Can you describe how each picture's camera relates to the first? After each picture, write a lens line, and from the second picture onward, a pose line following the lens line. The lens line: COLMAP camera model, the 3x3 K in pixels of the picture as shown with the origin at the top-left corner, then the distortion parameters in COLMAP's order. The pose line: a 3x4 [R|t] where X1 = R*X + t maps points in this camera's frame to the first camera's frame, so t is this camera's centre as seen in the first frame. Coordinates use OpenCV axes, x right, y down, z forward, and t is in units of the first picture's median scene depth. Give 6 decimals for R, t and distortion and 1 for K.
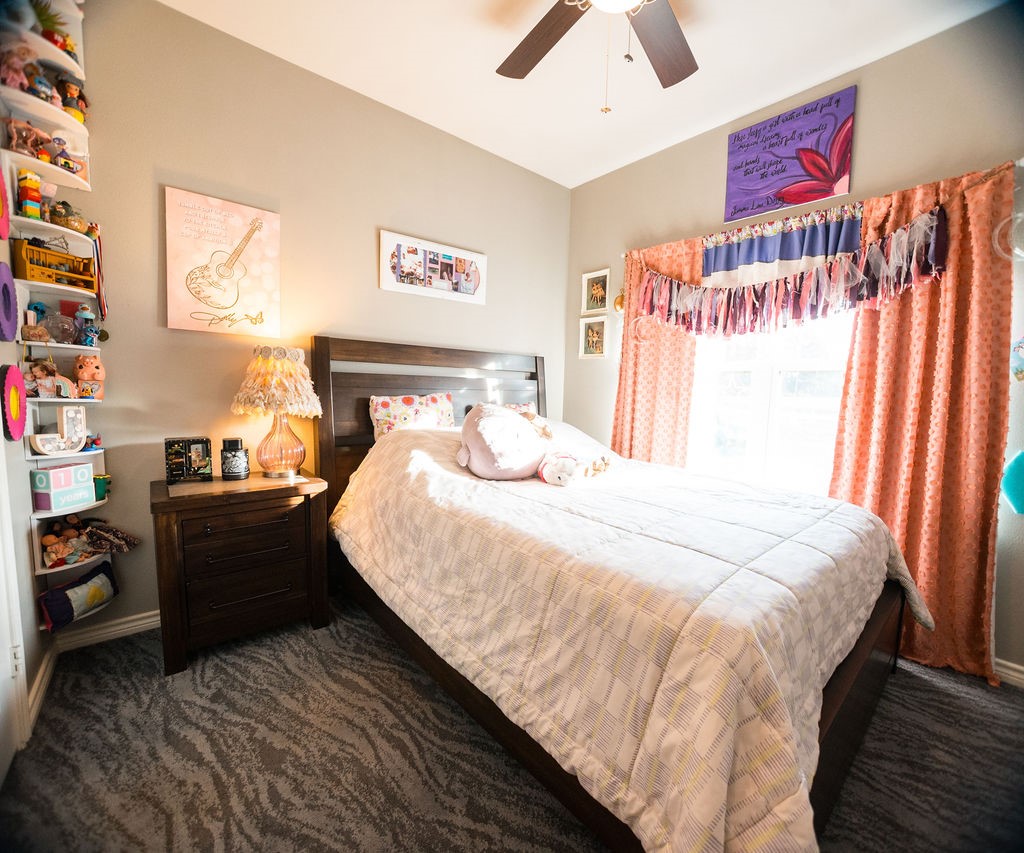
lens RADIAL K [[447.8, 0, 510.8], [0, 447.8, 423.7], [0, 0, 1]] dist [0.000249, -0.000236]
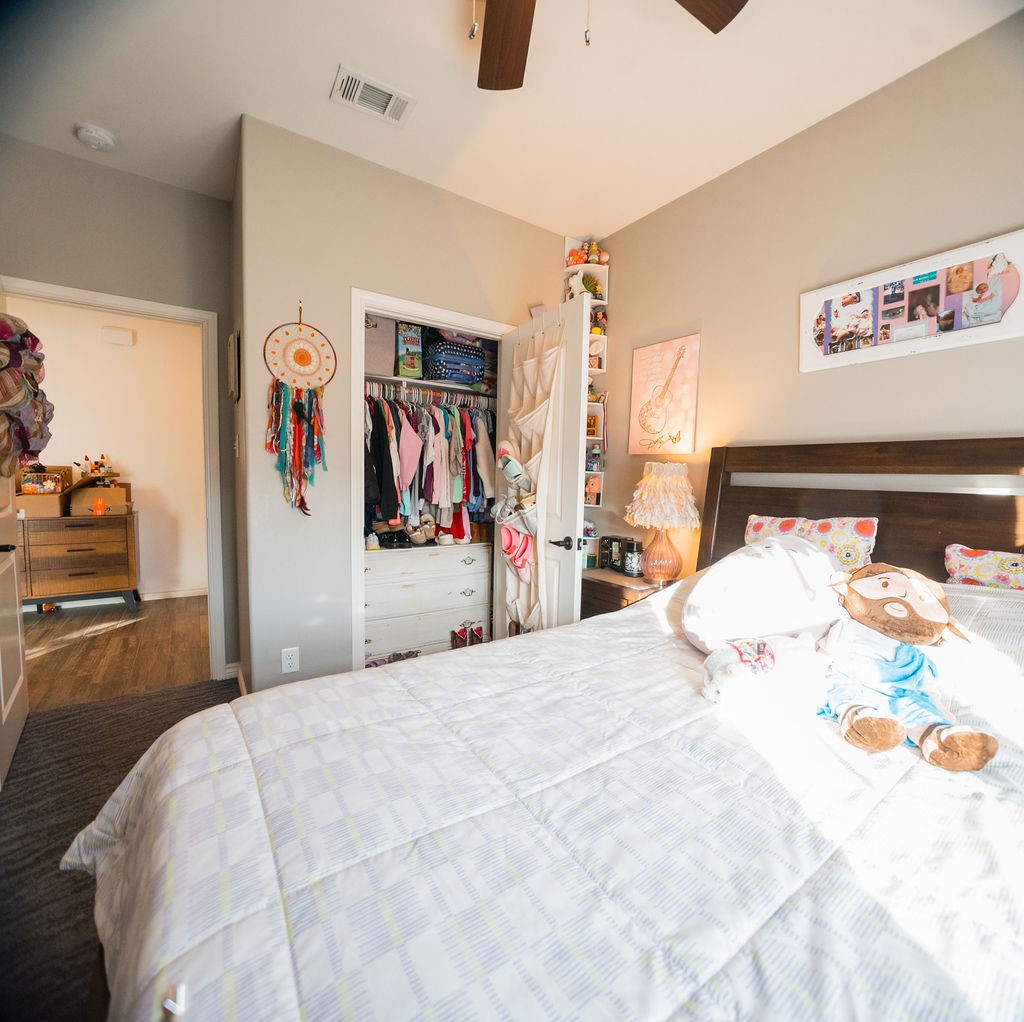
lens RADIAL K [[461.3, 0, 512.0], [0, 461.3, 508.9], [0, 0, 1]] dist [-0.004418, -0.000942]
pose [[-0.077927, 0.039210, -0.996188, 0.498458], [-0.111121, 0.992658, 0.047764, -0.060638], [0.990747, 0.114419, -0.072998, 0.594822]]
